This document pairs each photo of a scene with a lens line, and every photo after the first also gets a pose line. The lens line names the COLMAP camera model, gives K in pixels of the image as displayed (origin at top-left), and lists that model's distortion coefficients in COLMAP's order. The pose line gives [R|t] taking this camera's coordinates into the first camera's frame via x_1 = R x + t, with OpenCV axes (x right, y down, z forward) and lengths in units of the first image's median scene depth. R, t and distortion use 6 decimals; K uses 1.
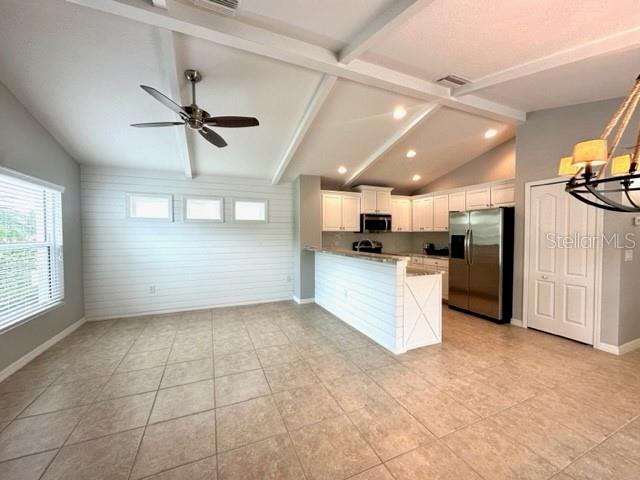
lens RADIAL K [[255.5, 0, 320.8], [0, 255.5, 239.9], [0, 0, 1]] dist [-0.003360, 0.001202]
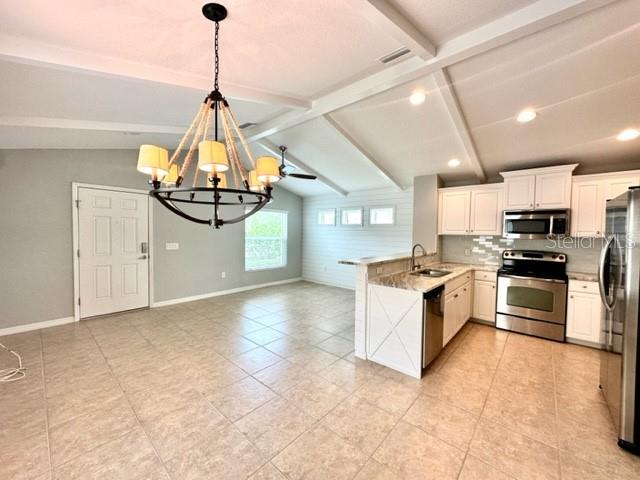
lens RADIAL K [[255.5, 0, 319.8], [0, 255.5, 239.7], [0, 0, 1]] dist [-0.003360, 0.001202]
pose [[0.421814, 0.037585, -0.905903, 0.757571], [-0.036783, 0.999027, 0.024321, -0.025511], [0.905936, 0.023063, 0.422786, 0.278907]]
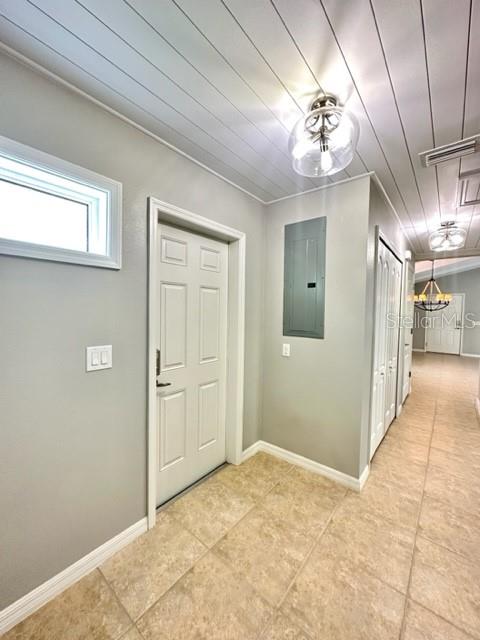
lens RADIAL K [[255.5, 0, 240.4], [0, 255.5, 320.8], [0, 0, 1]] dist [-0.003360, 0.001202]
pose [[-0.894326, 0.002759, -0.447407, 1.918259], [-0.023927, 0.998255, 0.053983, -0.027525], [0.446776, 0.058984, -0.892700, 1.079968]]
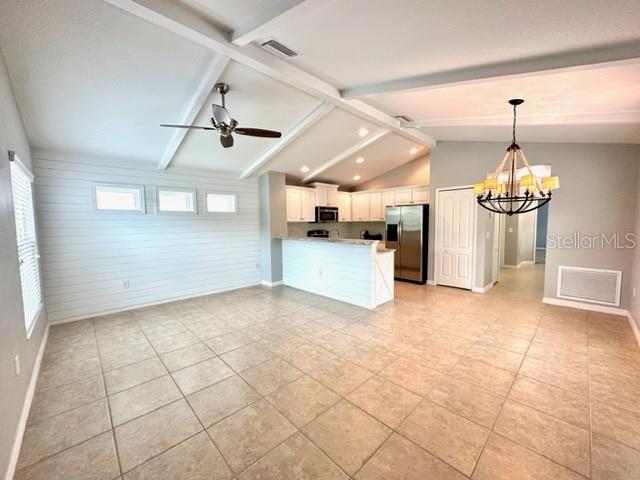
lens RADIAL K [[255.5, 0, 321.1], [0, 255.5, 240.3], [0, 0, 1]] dist [-0.003360, 0.001202]
pose [[0.937307, -0.034117, 0.346830, -0.294487], [0.018419, 0.998655, 0.048460, -0.005347], [-0.348017, -0.039033, 0.936675, -0.145834]]
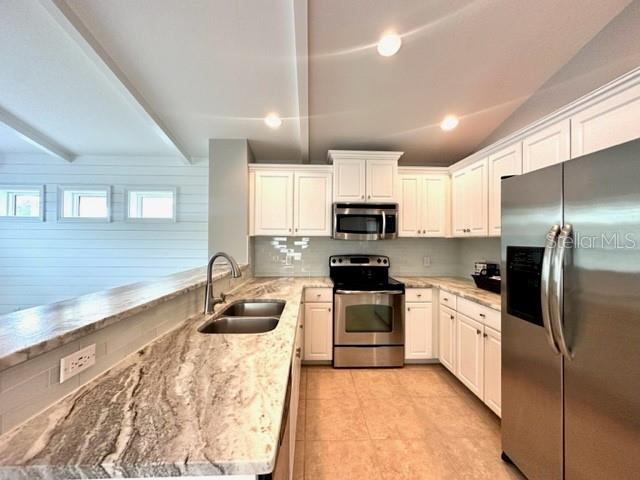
lens RADIAL K [[255.5, 0, 319.8], [0, 255.5, 239.8], [0, 0, 1]] dist [-0.003360, 0.001202]
pose [[0.929317, 0.006649, -0.369224, 0.421129], [-0.017244, 0.999529, -0.025402, -0.014681], [0.368881, 0.029974, 0.928993, 0.617657]]
